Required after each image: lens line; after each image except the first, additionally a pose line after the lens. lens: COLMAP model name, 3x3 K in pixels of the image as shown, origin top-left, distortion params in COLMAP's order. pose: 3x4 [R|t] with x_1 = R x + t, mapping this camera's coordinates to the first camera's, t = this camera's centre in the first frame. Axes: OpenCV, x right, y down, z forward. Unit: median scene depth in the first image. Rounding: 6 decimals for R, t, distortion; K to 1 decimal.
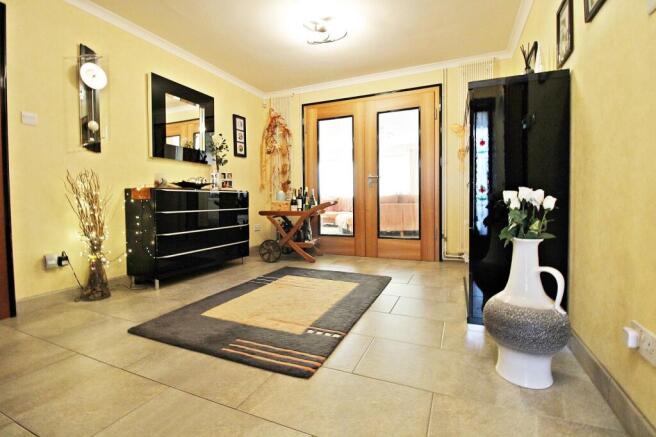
lens RADIAL K [[302.5, 0, 329.9], [0, 302.5, 208.0], [0, 0, 1]] dist [0.001029, -0.005245]
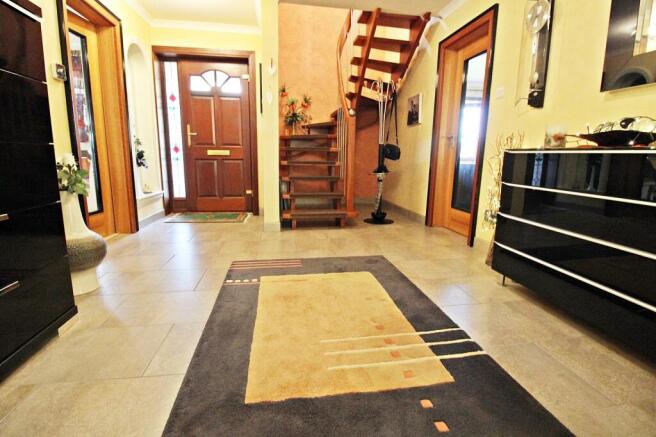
lens RADIAL K [[302.5, 0, 329.9], [0, 302.5, 208.0], [0, 0, 1]] dist [0.001029, -0.005245]
pose [[-0.846352, 0.089691, -0.525018, 0.230742], [-0.016746, 0.980751, 0.194542, -0.078392], [0.532360, 0.173443, -0.828559, 1.734363]]
